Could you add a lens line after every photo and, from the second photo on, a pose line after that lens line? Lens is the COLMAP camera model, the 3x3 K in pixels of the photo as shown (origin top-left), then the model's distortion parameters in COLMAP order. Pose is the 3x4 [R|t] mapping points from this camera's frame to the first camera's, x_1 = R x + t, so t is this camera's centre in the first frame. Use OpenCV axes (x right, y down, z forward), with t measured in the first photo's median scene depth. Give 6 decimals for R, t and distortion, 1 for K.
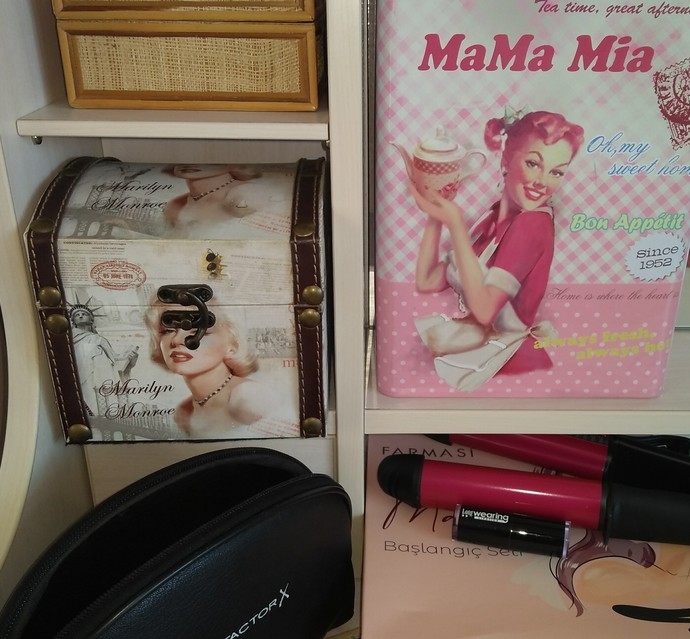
lens RADIAL K [[786.3, 0, 394.9], [0, 786.3, 342.6], [0, 0, 1]] dist [0.158509, -0.365227]
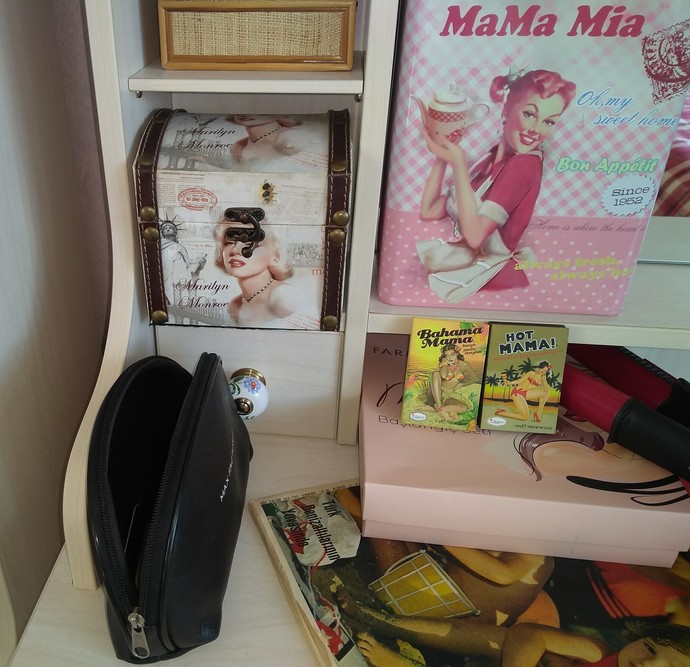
lens RADIAL K [[683.1, 0, 241.5], [0, 683.1, 338.6], [0, 0, 1]] dist [0.062675, -0.082569]
pose [[0.987242, 0.056350, -0.148920, -0.083414], [-0.043026, 0.994900, 0.091231, 0.038175], [0.153301, -0.083660, 0.984632, -0.132489]]
